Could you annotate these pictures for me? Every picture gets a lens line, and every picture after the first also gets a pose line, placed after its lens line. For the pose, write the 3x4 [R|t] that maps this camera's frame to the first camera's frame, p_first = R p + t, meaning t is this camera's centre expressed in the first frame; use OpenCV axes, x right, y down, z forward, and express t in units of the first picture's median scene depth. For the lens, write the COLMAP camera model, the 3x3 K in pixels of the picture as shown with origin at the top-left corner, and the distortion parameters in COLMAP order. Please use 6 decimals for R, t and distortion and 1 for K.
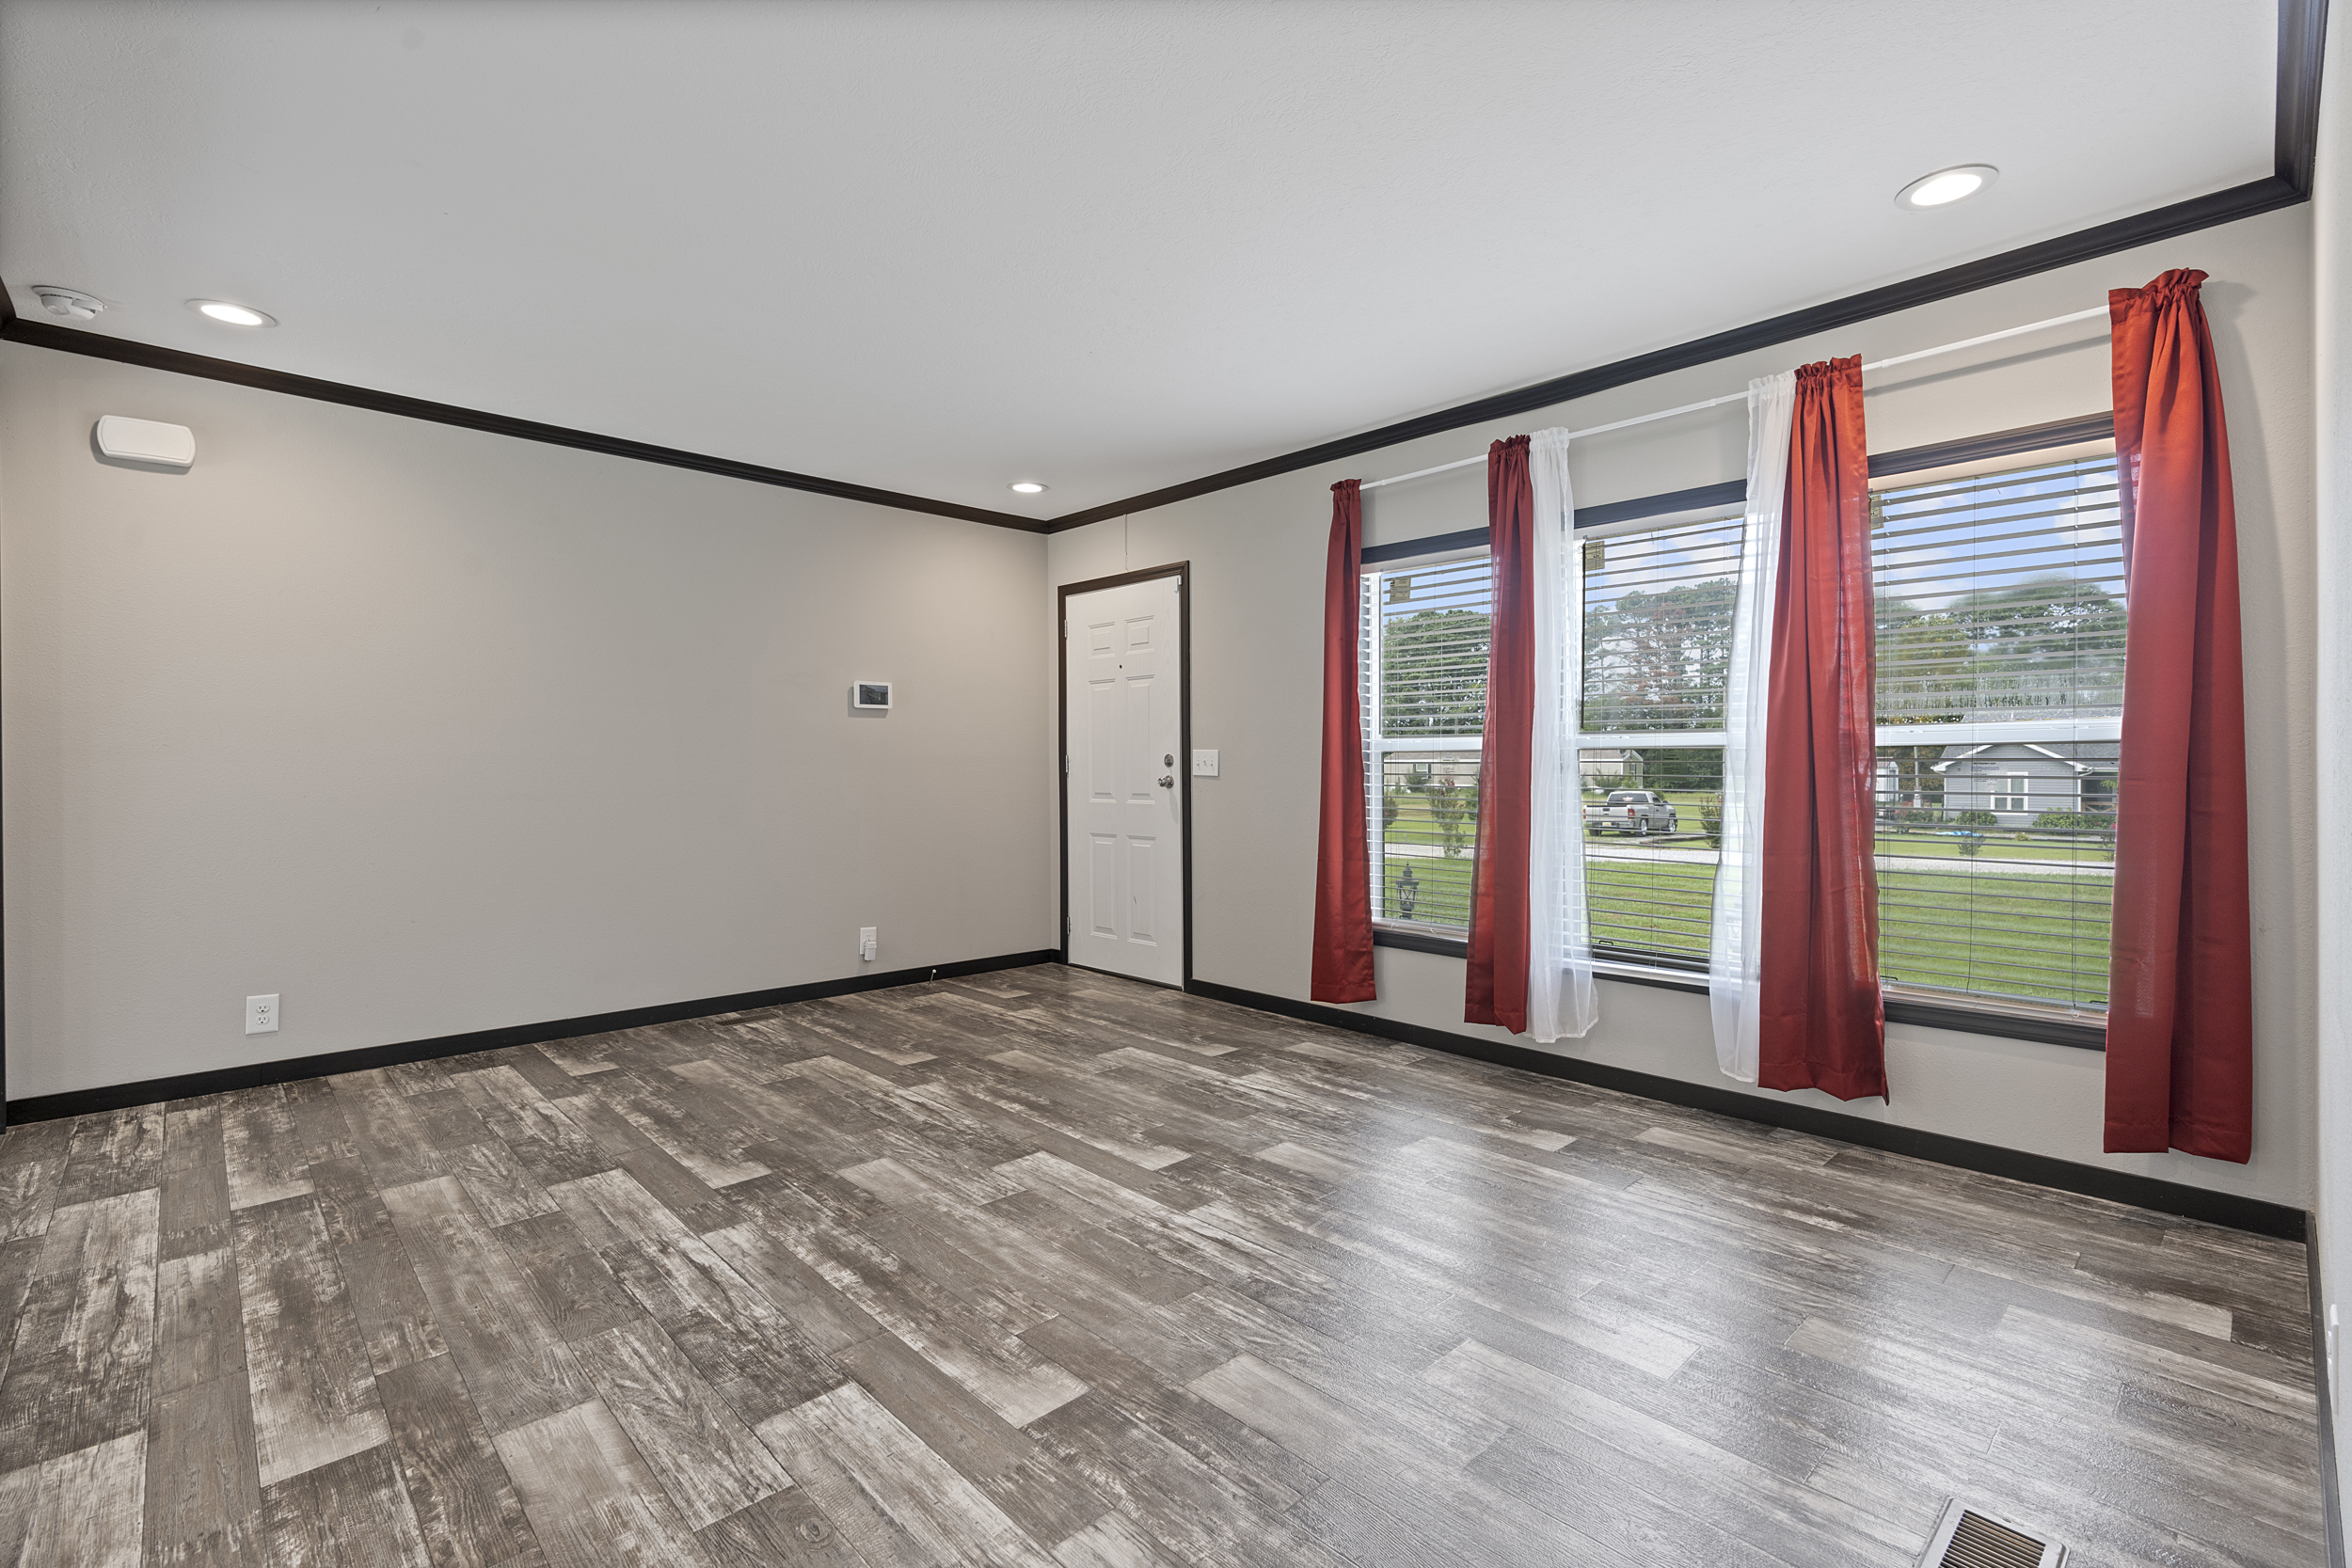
lens RADIAL K [[1065.2, 0, 1195.9], [0, 1065.2, 752.1], [0, 0, 1]] dist [-0.007628, 0.003318]
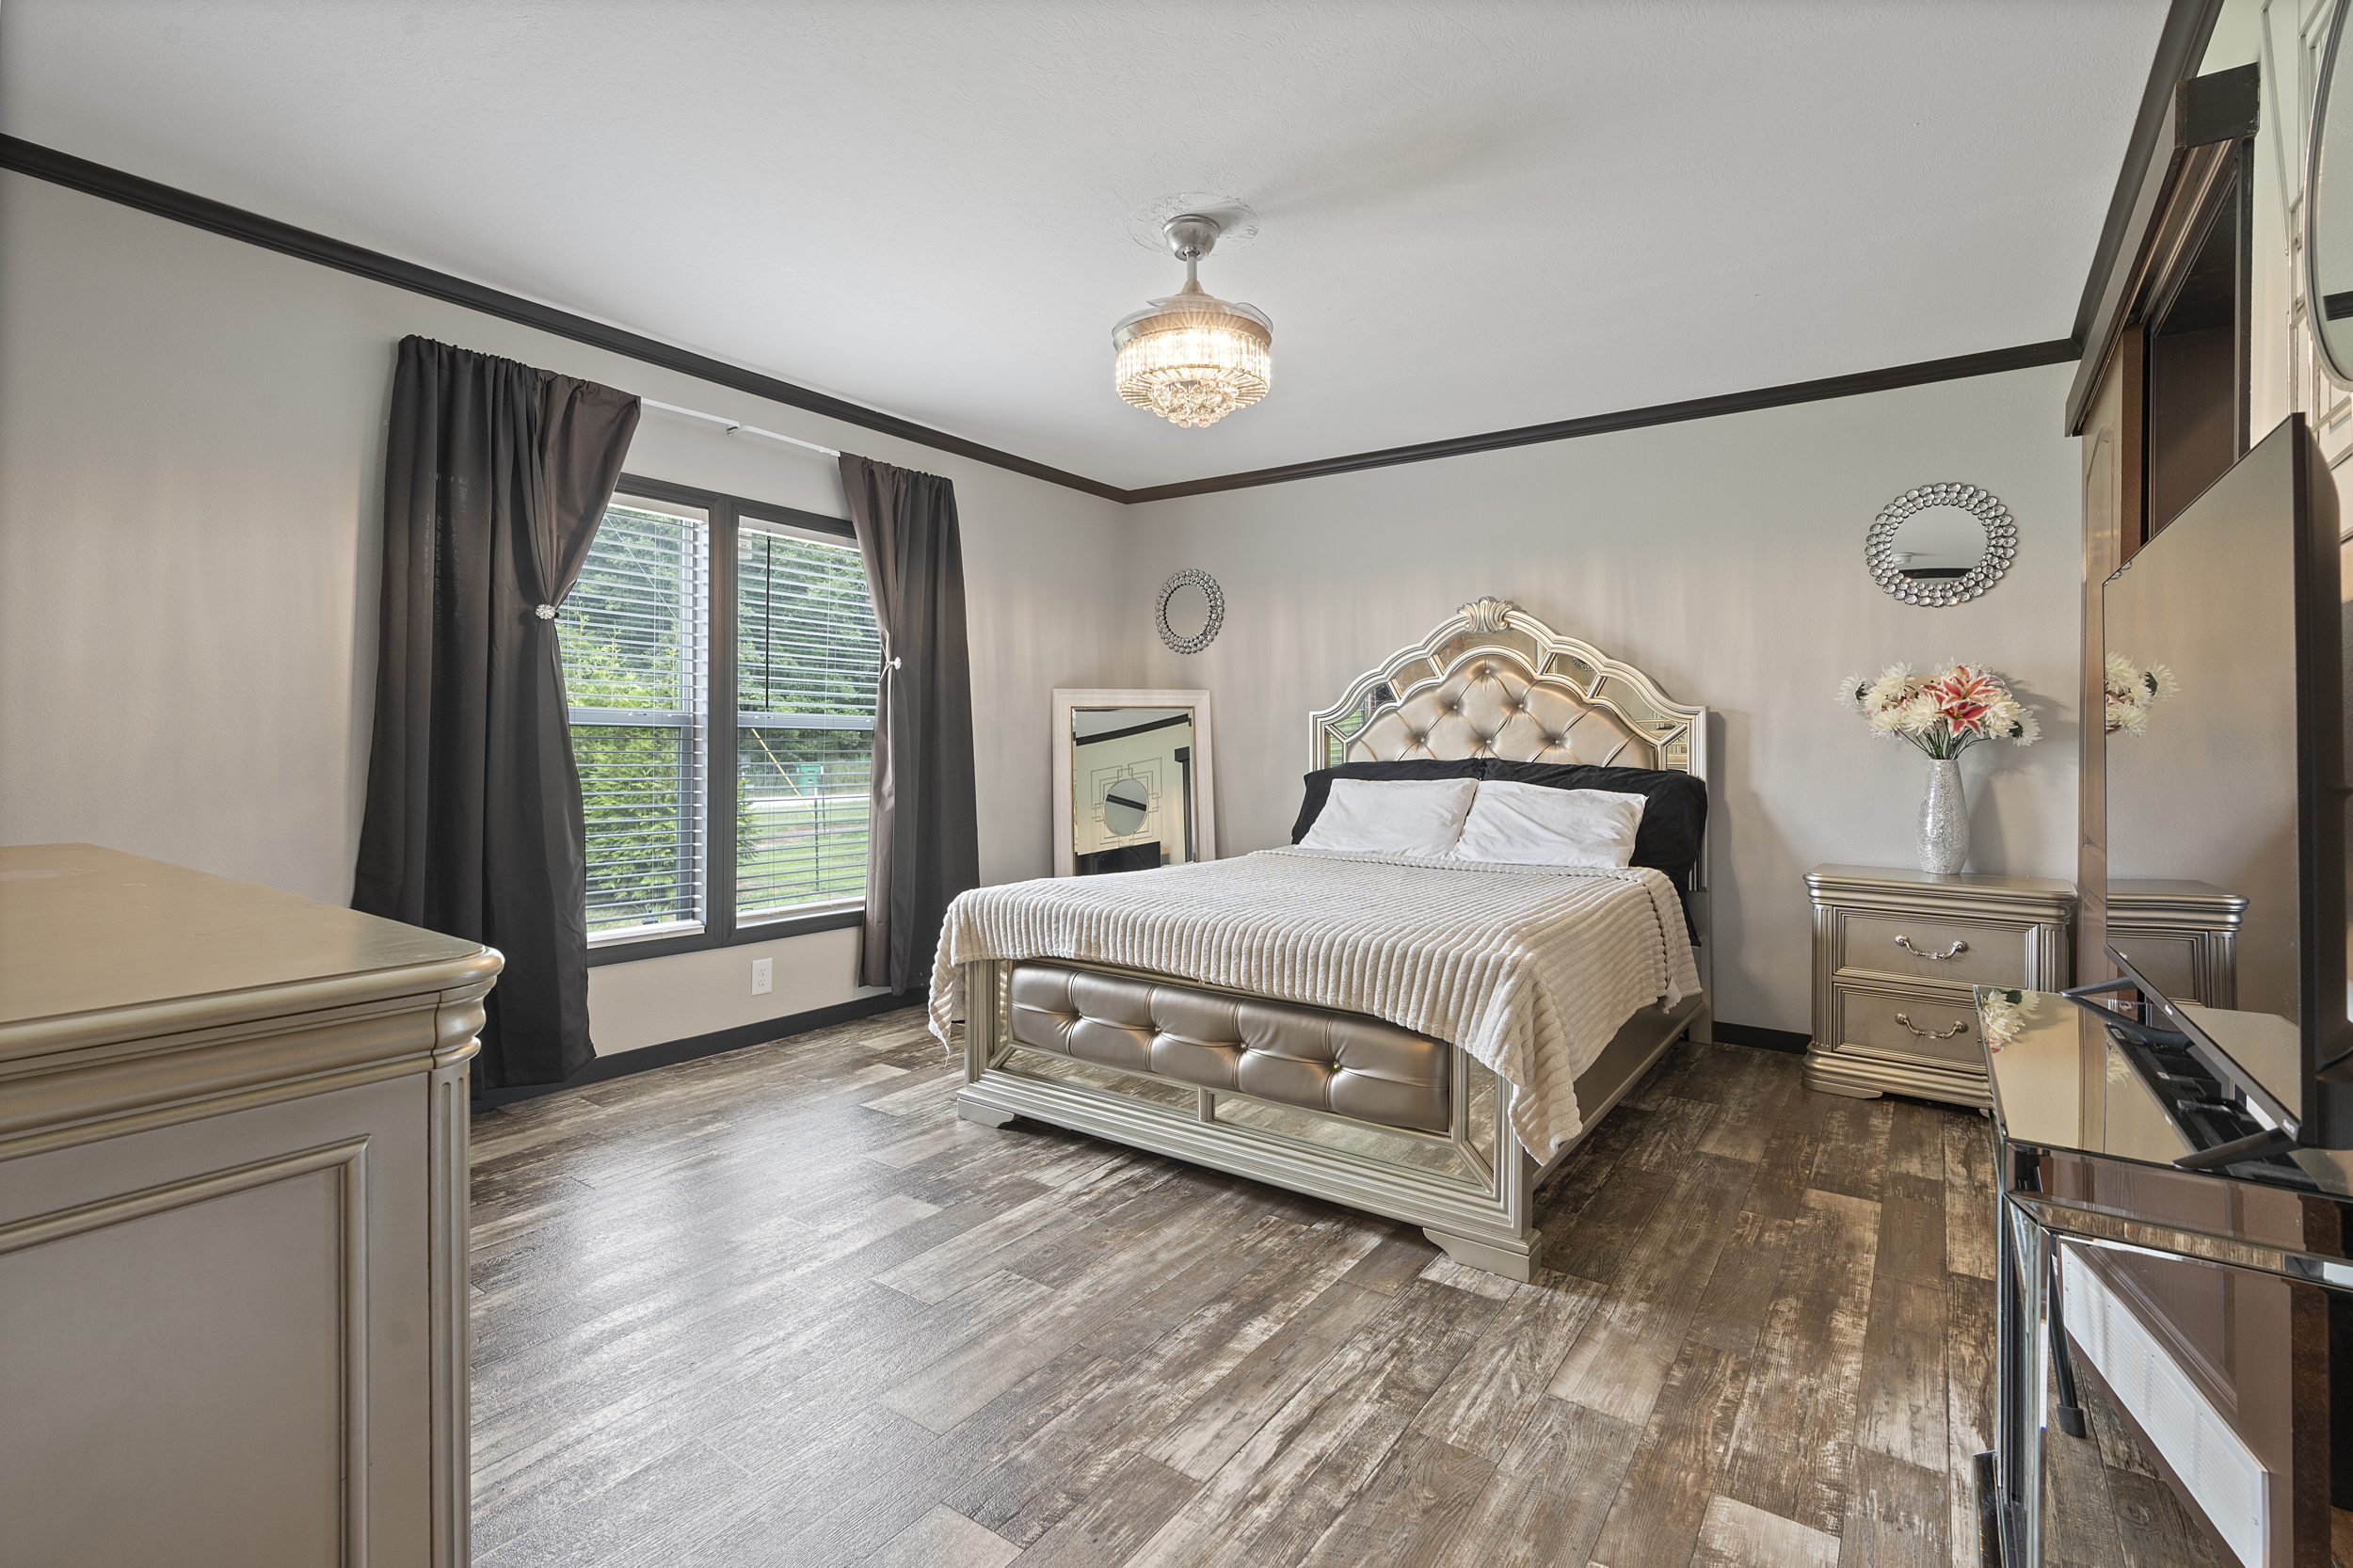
lens RADIAL K [[1065.8, 0, 1177.4], [0, 1065.8, 765.8], [0, 0, 1]] dist [-0.007628, 0.003318]
pose [[-0.182665, -0.018671, 0.982998, -1.537786], [-0.013960, 0.999768, 0.016395, 0.012199], [-0.983076, -0.010728, -0.182883, 1.603249]]
